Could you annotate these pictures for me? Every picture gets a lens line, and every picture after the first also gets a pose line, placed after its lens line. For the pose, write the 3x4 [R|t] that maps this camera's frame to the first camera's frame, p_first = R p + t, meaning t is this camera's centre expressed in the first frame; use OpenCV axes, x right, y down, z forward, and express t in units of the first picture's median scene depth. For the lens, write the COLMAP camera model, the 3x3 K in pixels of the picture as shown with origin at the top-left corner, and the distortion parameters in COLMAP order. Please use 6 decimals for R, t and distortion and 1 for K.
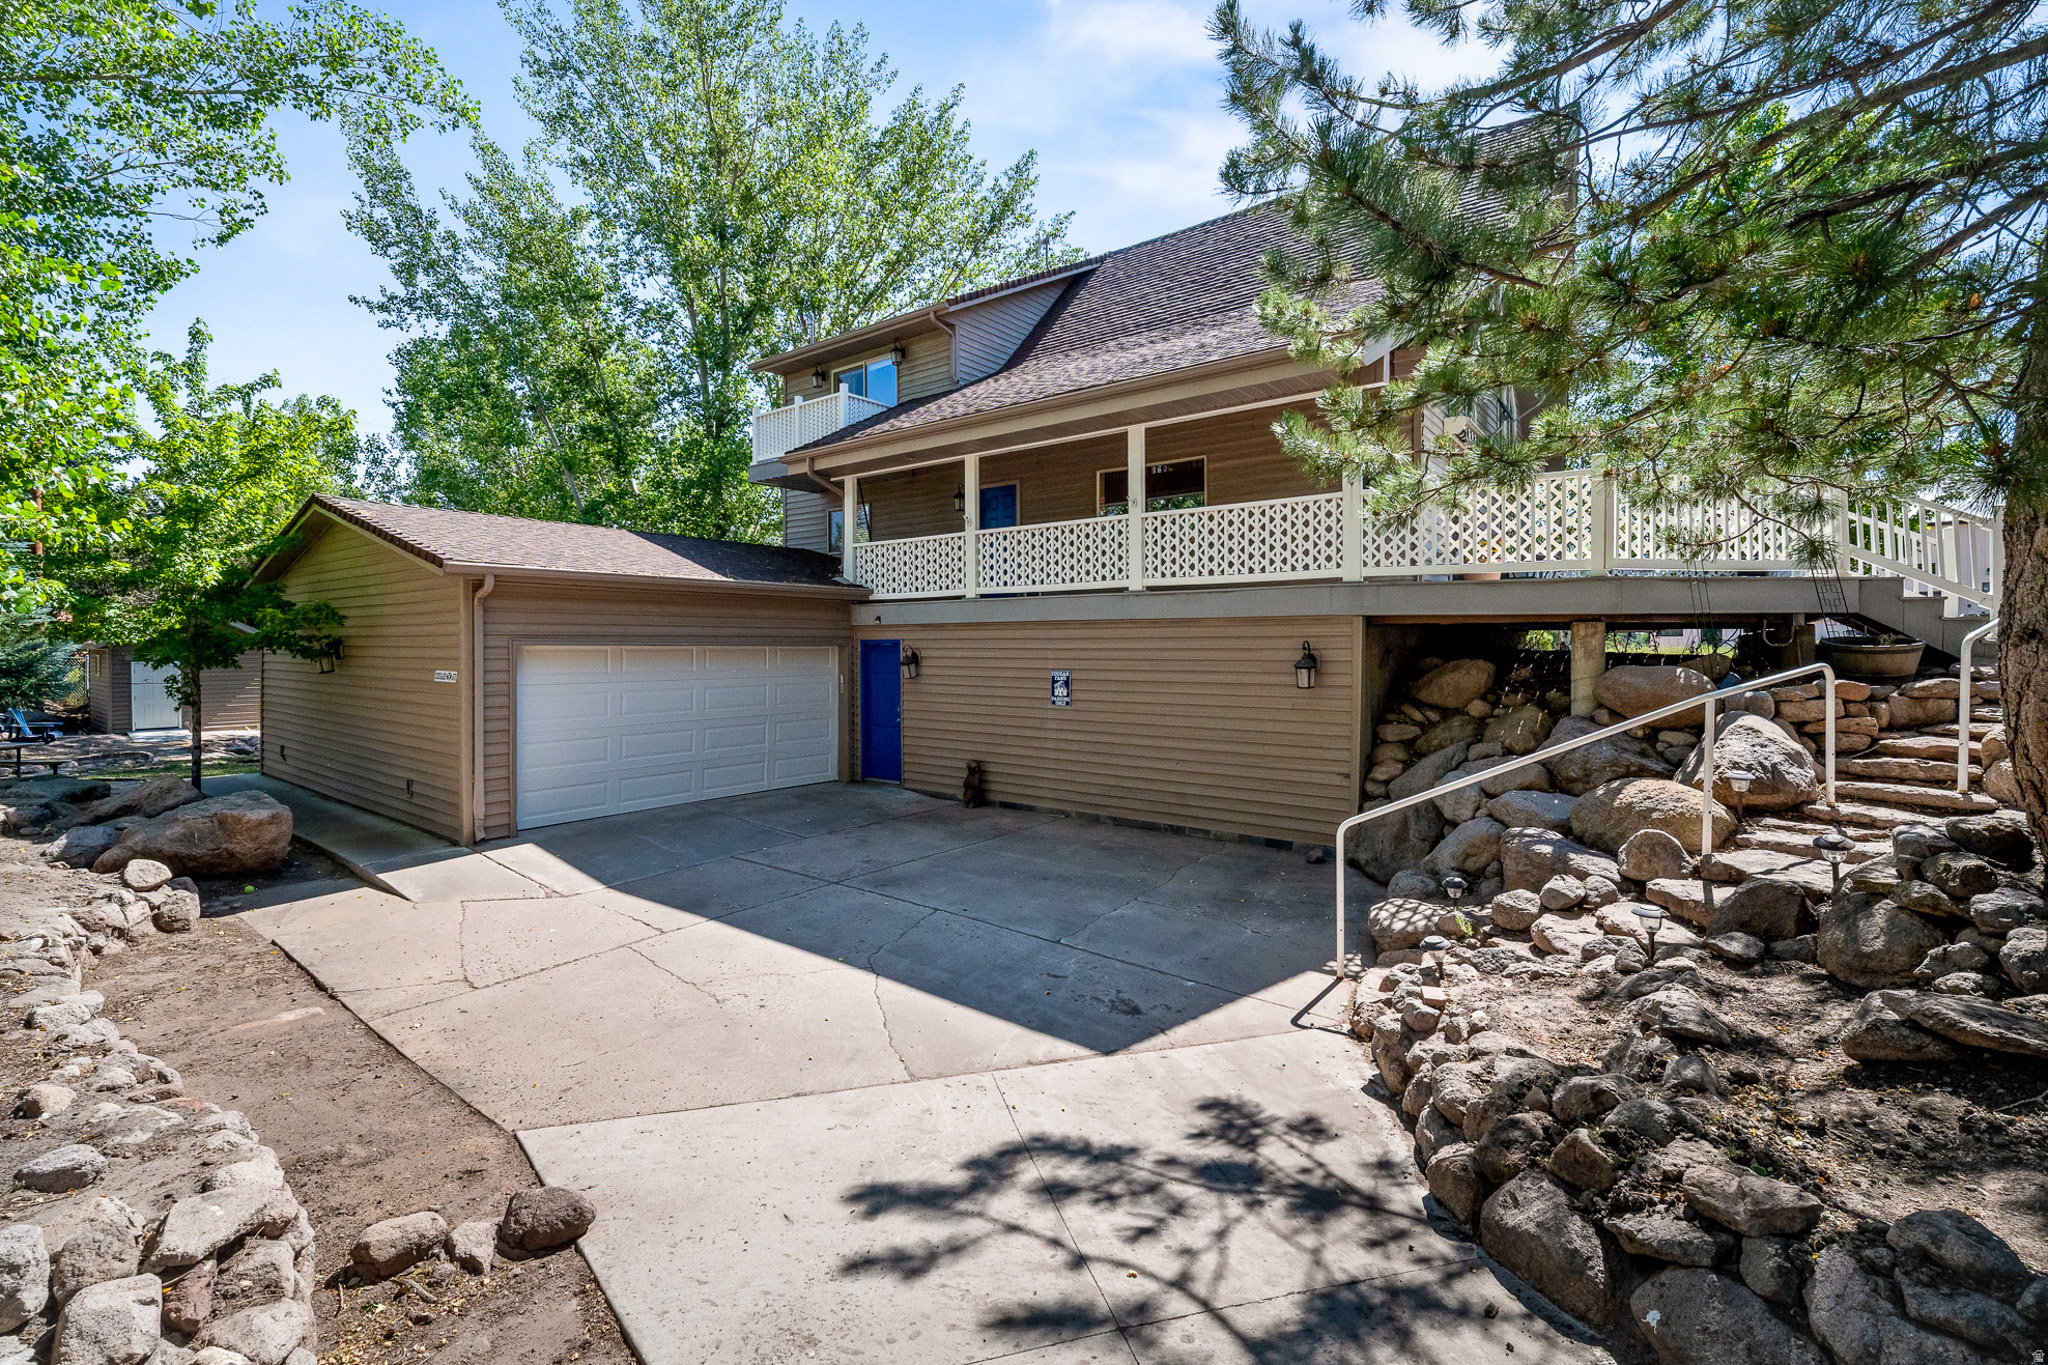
lens RADIAL K [[838.7, 0, 1020.3], [0, 838.7, 670.1], [0, 0, 1]] dist [-0.000227, -0.001197]
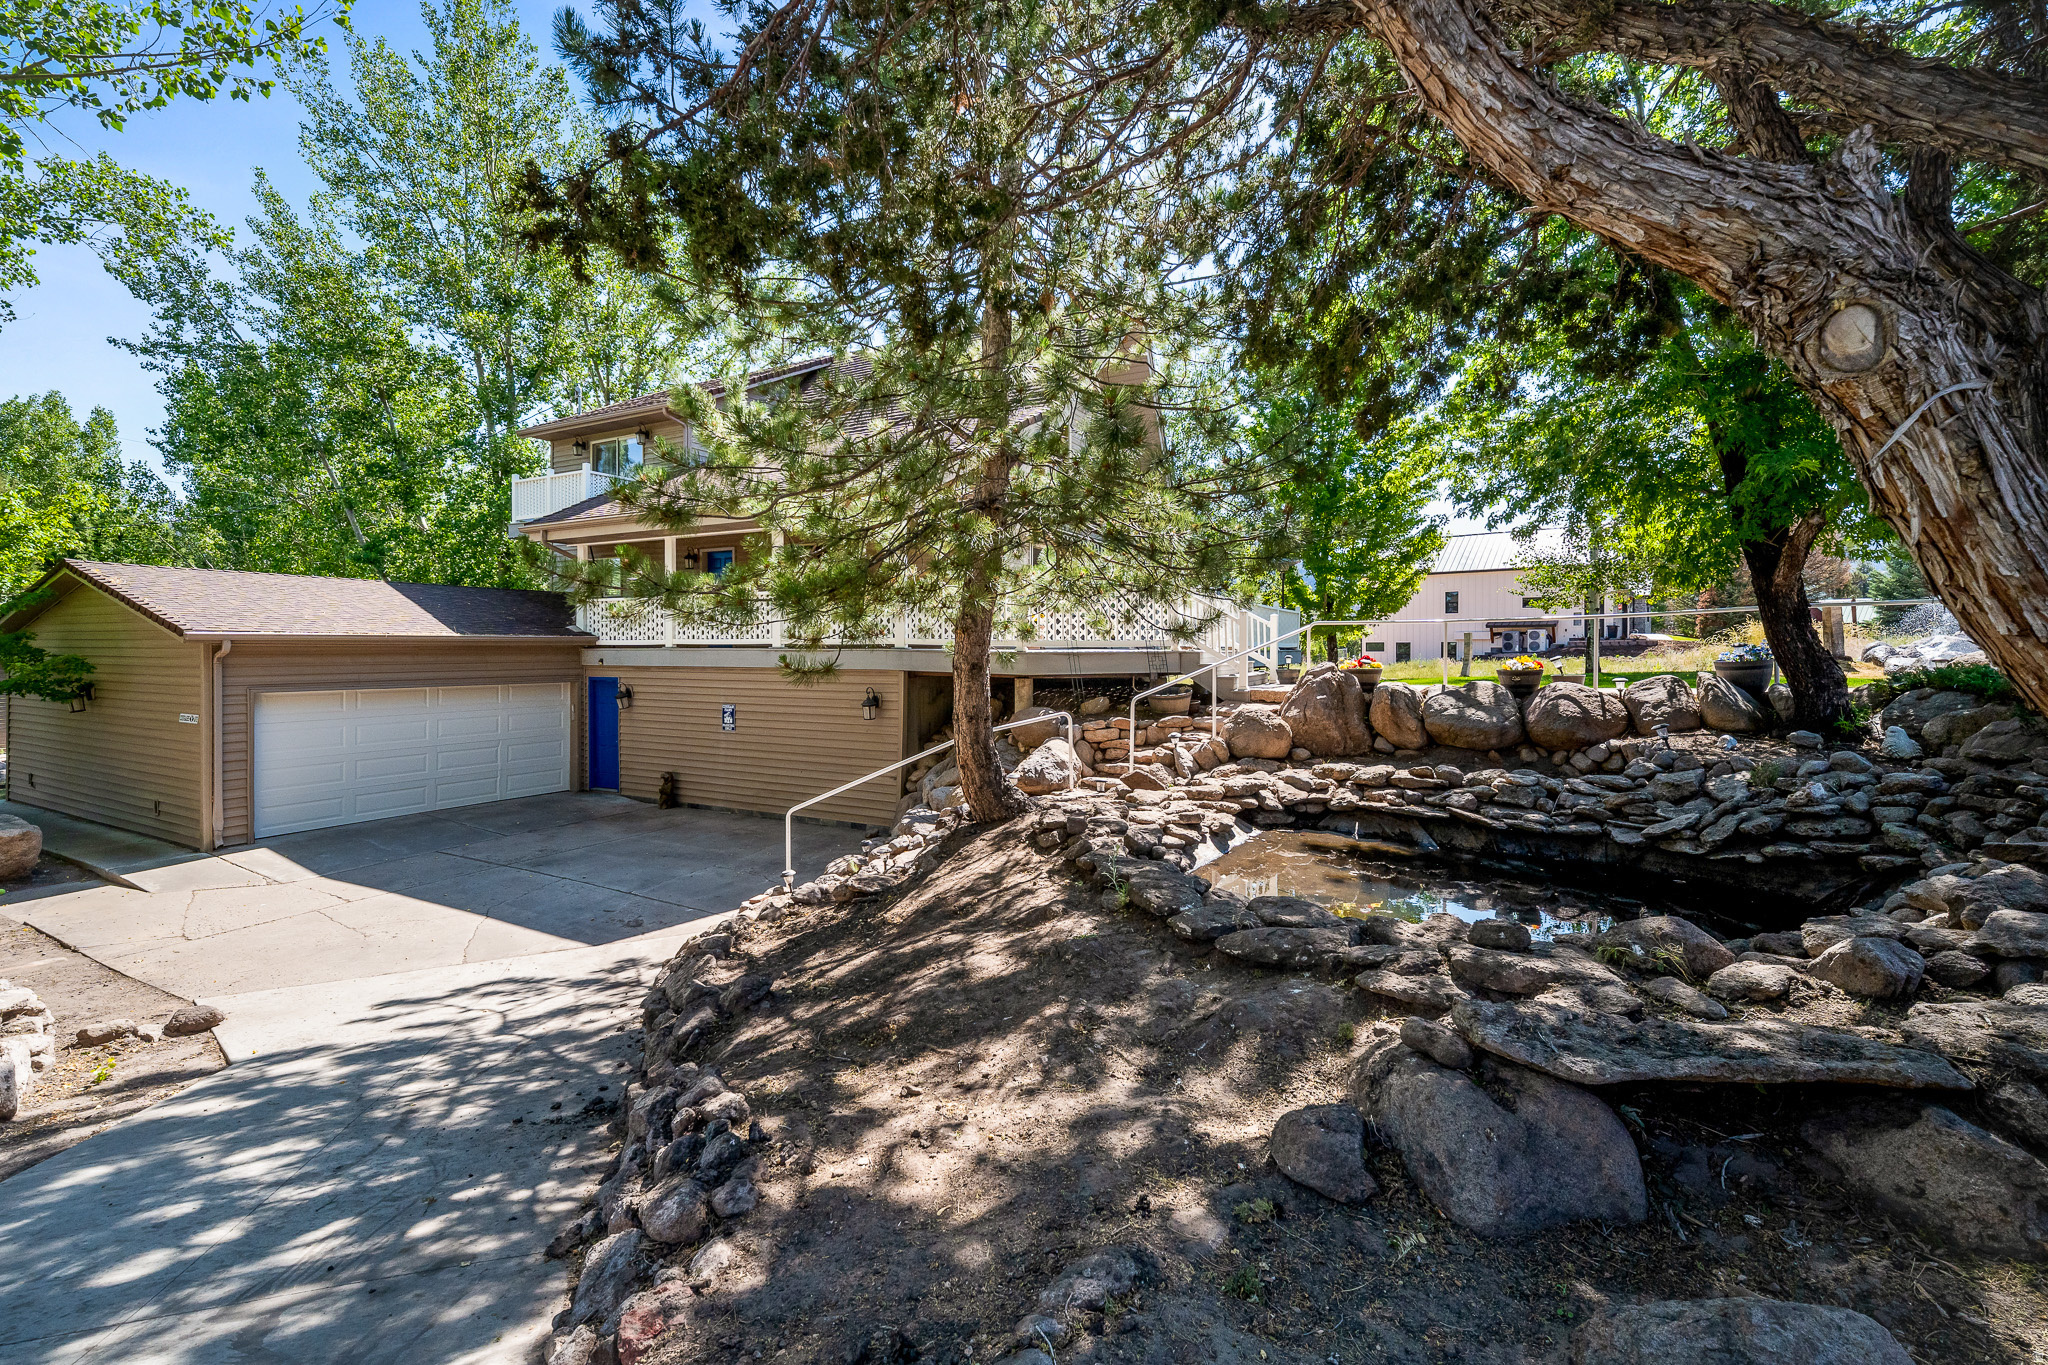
lens RADIAL K [[791.6, 0, 1026.8], [0, 791.6, 670.6], [0, 0, 1]] dist [-0.007277, 0.001822]
pose [[0.983440, -0.003260, 0.181204, 0.273854], [0.004129, 0.999982, -0.004417, -0.043476], [-0.181186, 0.005092, 0.983436, -0.316338]]
